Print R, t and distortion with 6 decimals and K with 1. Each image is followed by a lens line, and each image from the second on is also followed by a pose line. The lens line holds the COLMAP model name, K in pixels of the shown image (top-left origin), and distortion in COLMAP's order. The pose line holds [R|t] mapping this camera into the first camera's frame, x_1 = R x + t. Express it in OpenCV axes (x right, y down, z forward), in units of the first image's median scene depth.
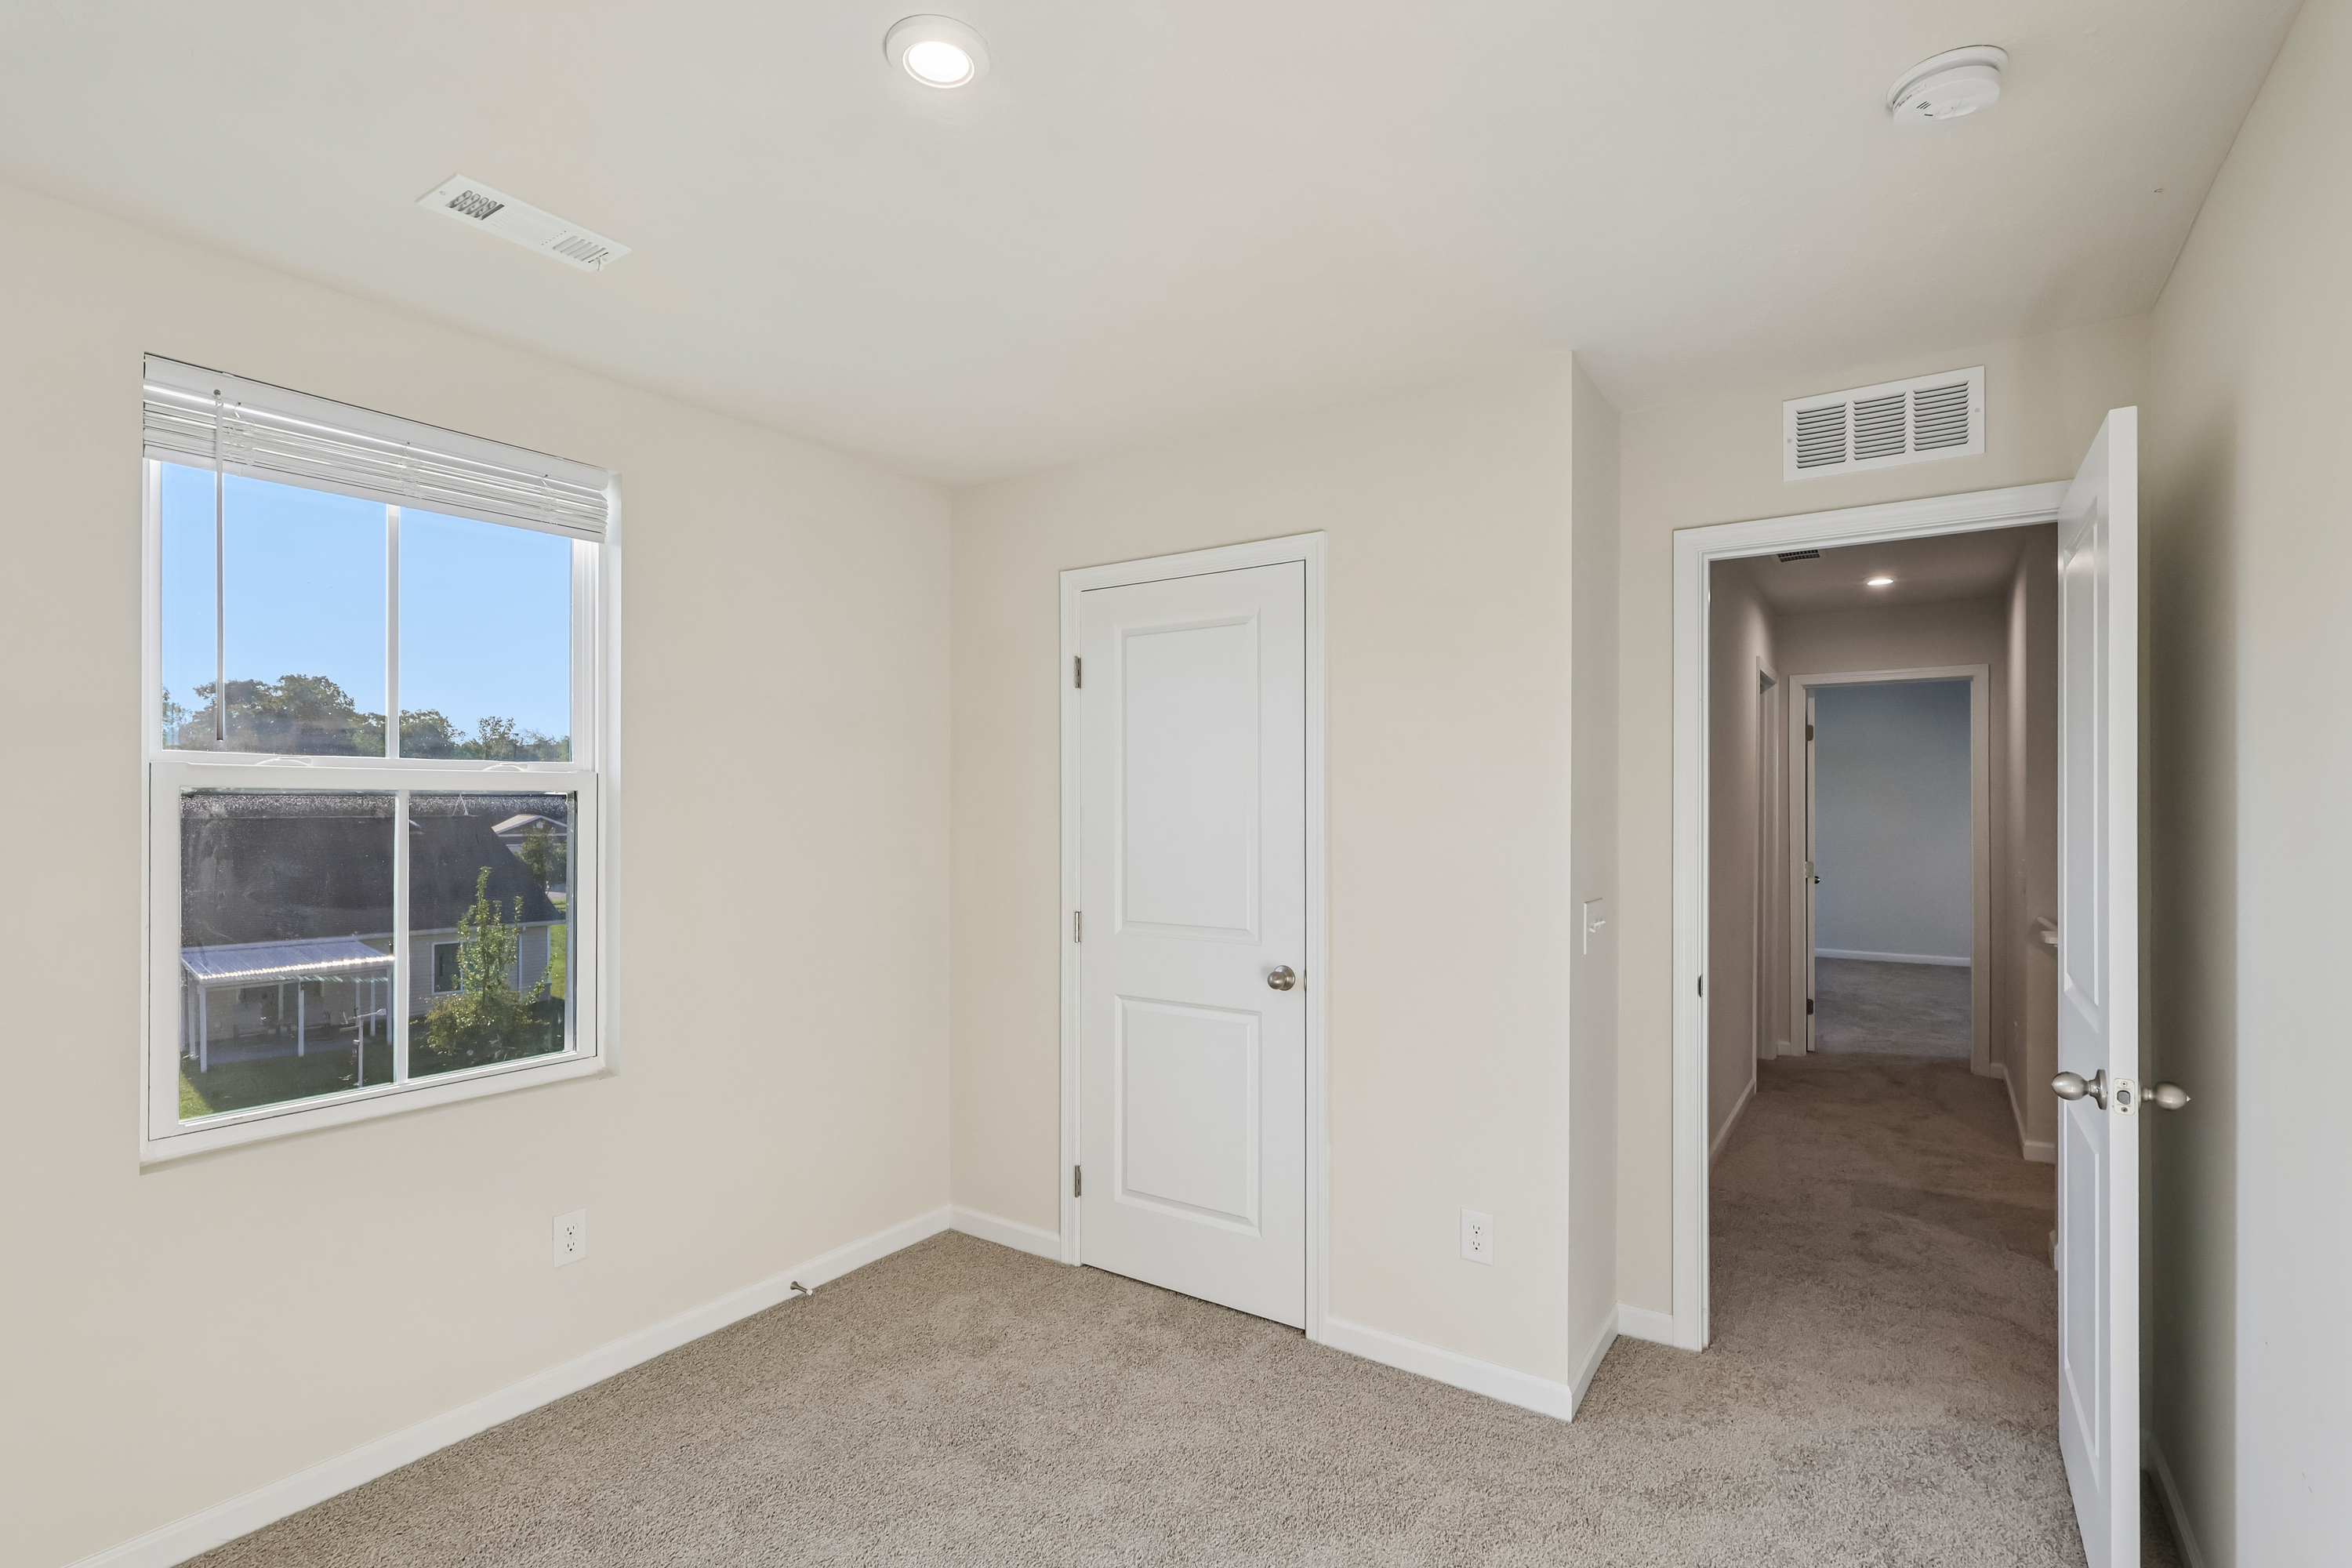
lens RADIAL K [[1072.7, 0, 1176.0], [0, 1072.7, 784.0], [0, 0, 1]] dist [-0.001760, -0.000149]
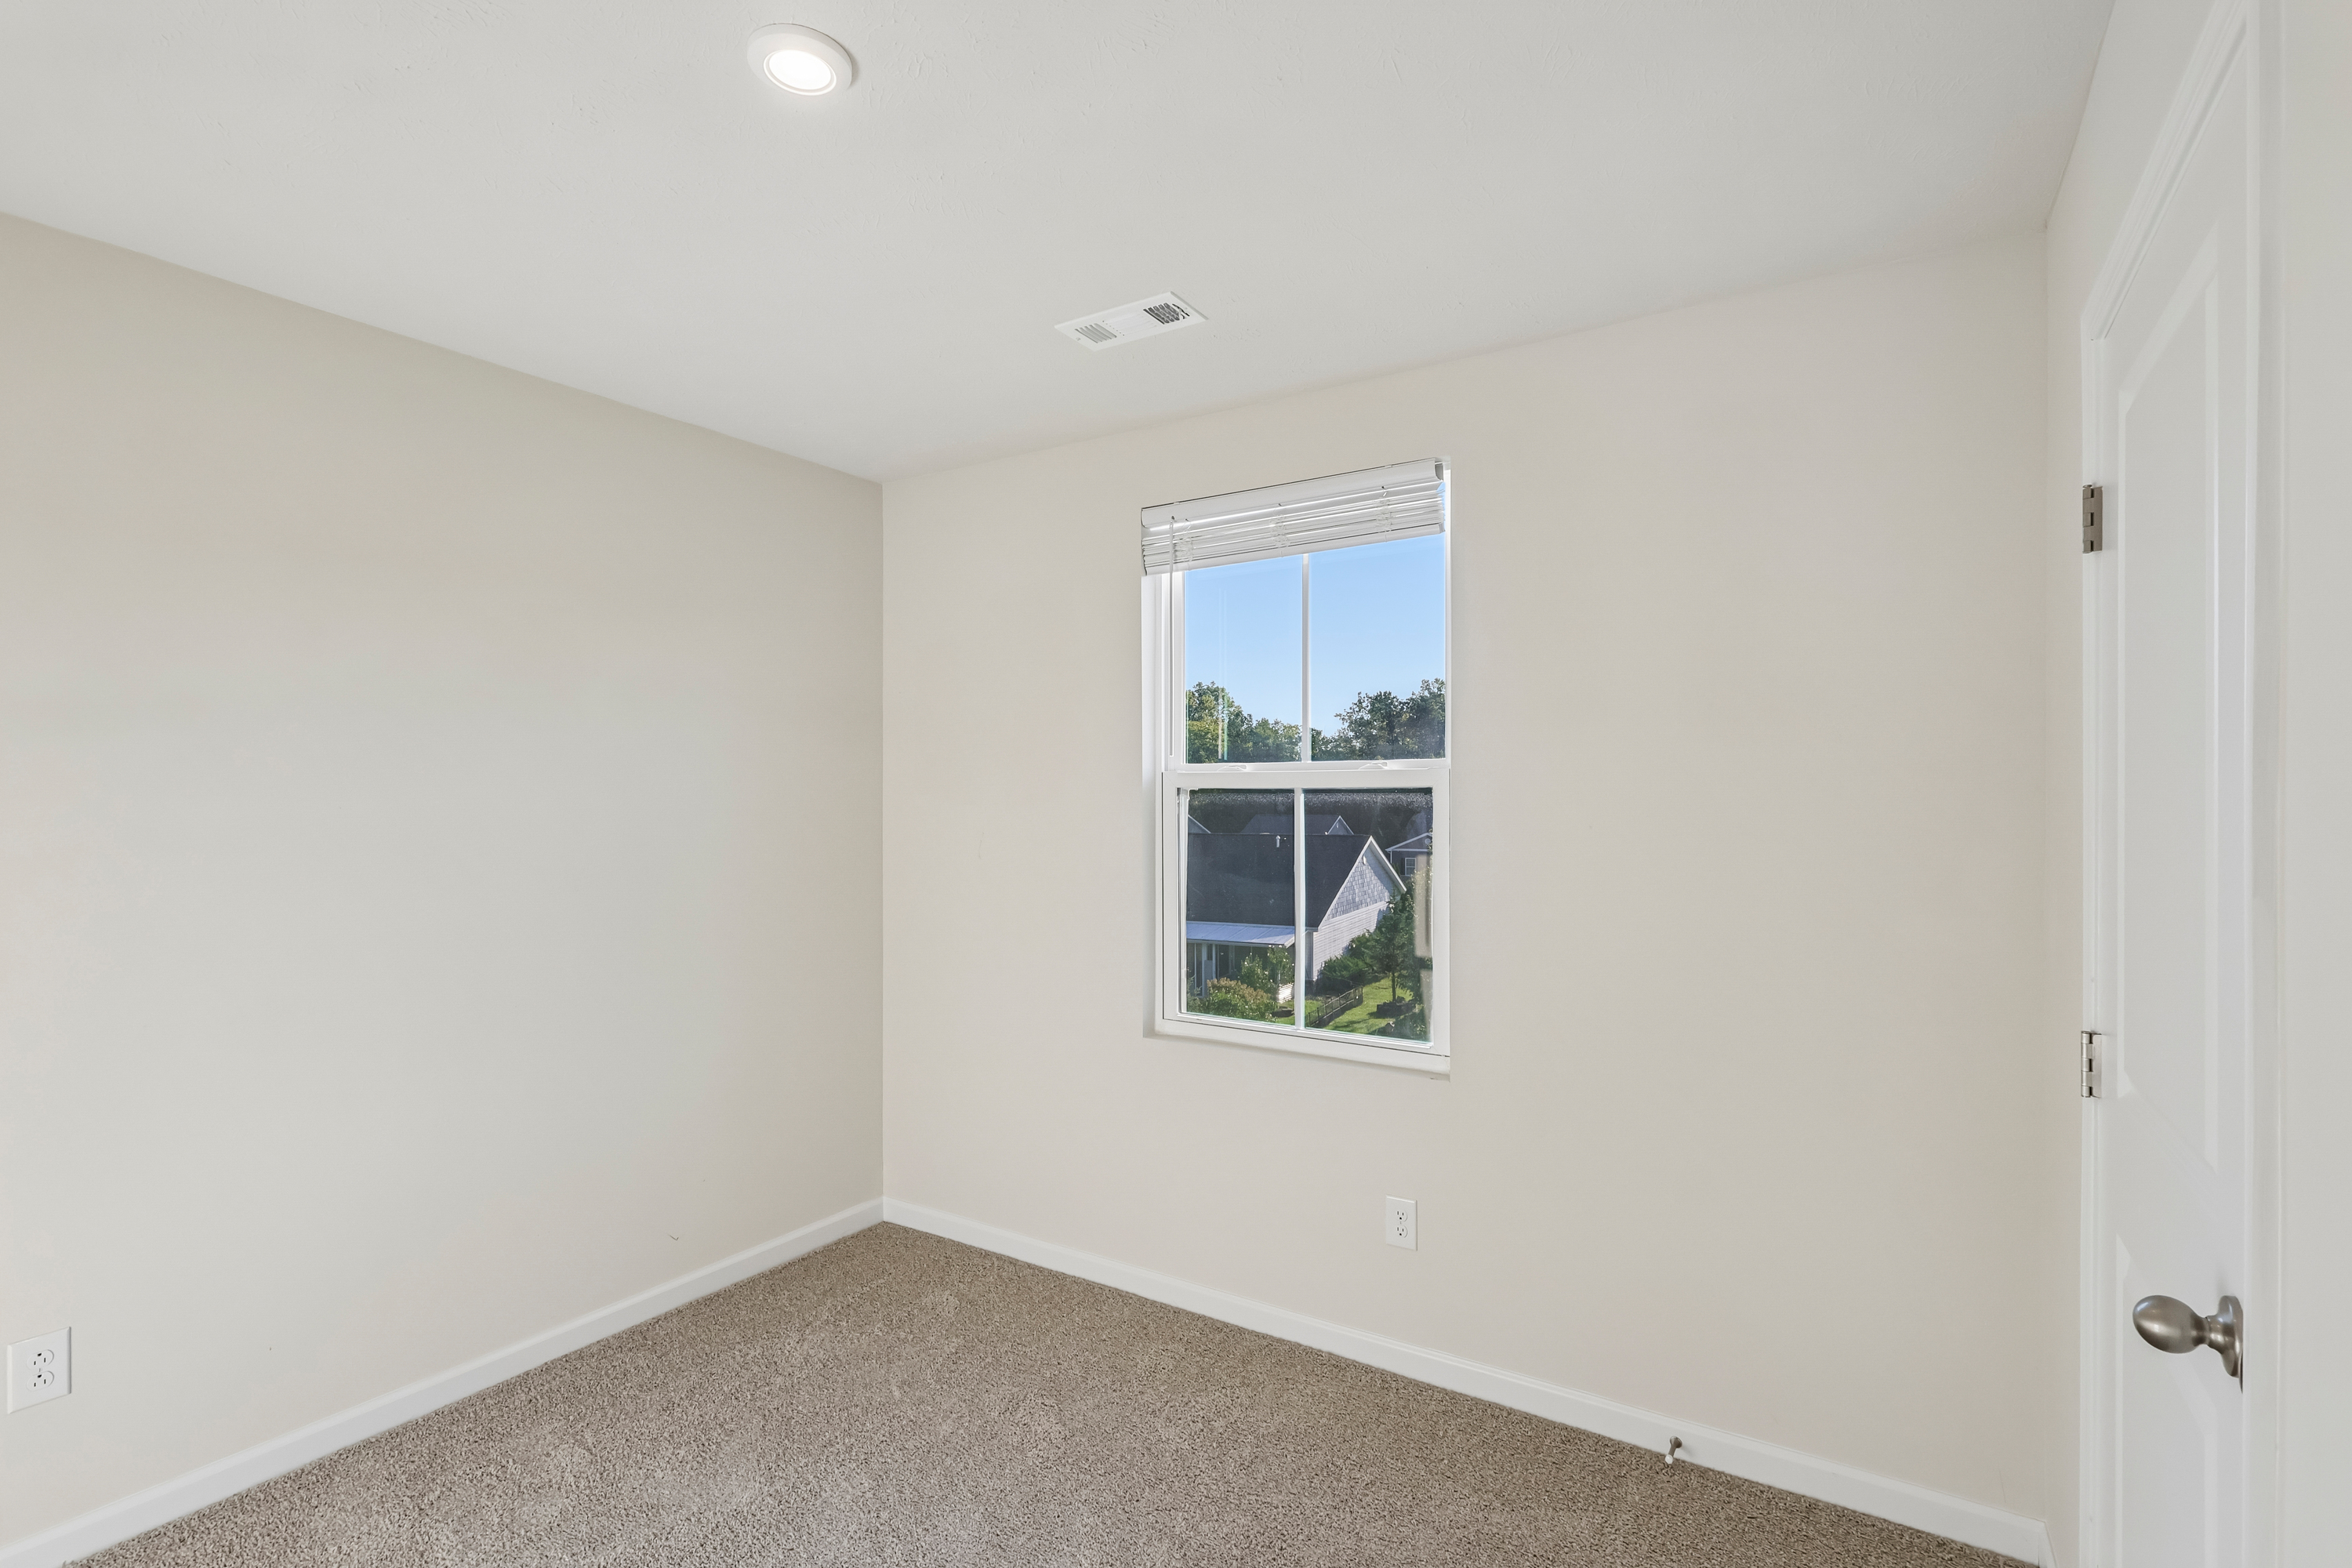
lens RADIAL K [[1134.3, 0, 1169.4], [0, 1134.3, 799.2], [0, 0, 1]] dist [0.000297, 0.000033]
pose [[0.022644, -0.004452, -0.999734, 0.553775], [0.013549, 0.999900, -0.004146, 0.021756], [0.999652, -0.013452, 0.022702, 0.816846]]
